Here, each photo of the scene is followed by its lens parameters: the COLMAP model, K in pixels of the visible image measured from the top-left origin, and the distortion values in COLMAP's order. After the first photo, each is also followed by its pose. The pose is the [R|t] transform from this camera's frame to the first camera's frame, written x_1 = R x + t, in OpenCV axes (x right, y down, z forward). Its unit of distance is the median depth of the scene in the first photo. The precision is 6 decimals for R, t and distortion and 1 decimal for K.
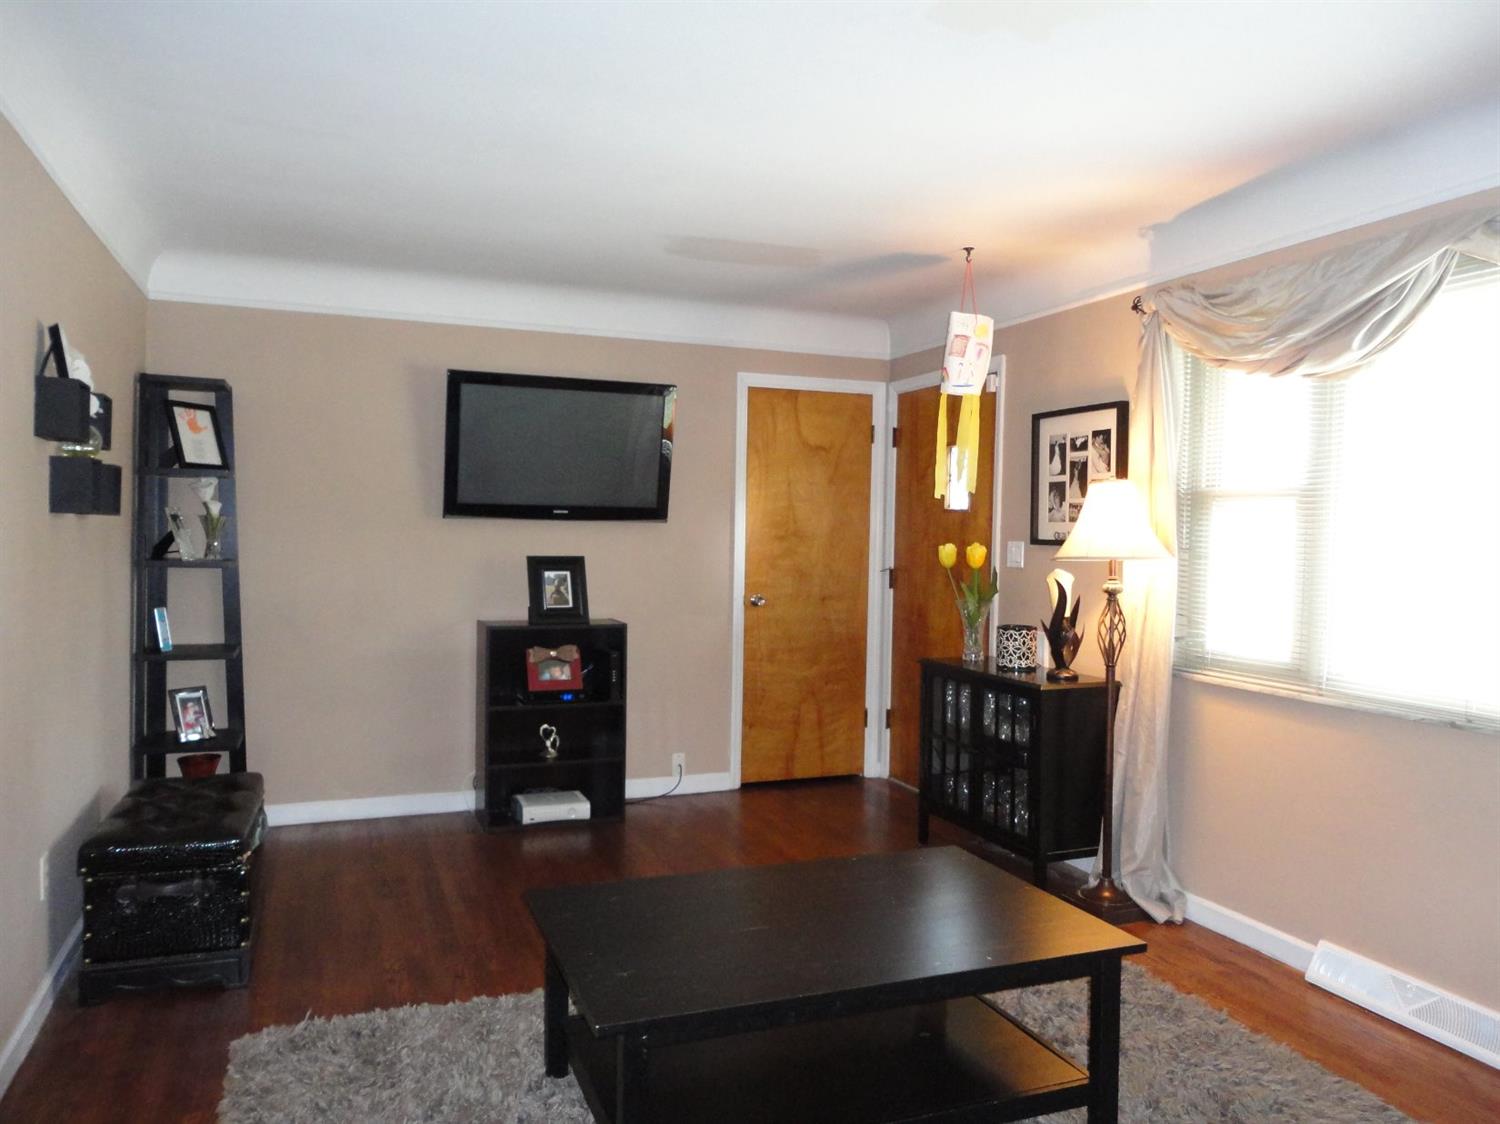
lens RADIAL K [[1086.8, 0, 745.9], [0, 1086.8, 566.5], [0, 0, 1]] dist [-0.006065, 0.002348]
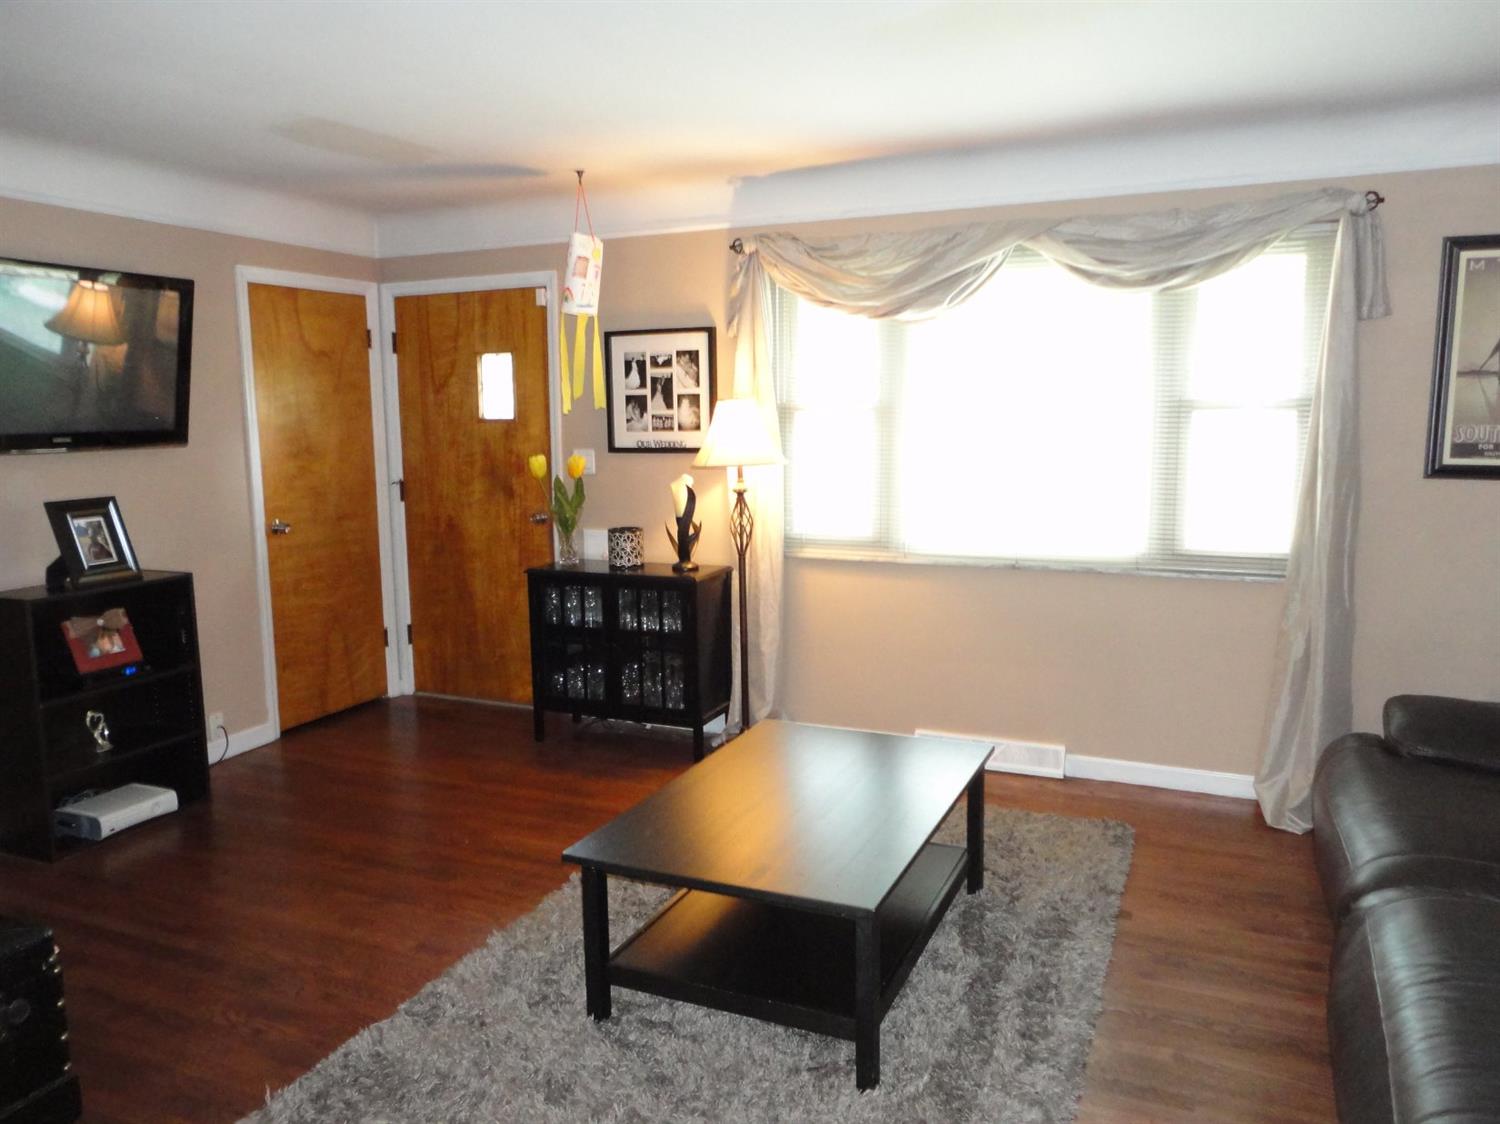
lens RADIAL K [[1086.8, 0, 750.3], [0, 1086.8, 559.5], [0, 0, 1]] dist [-0.006065, 0.002348]
pose [[0.713214, -0.122141, 0.690222, -0.377017], [0.048590, 0.990947, 0.125149, -0.040528], [-0.699260, -0.055720, 0.712693, 0.108830]]
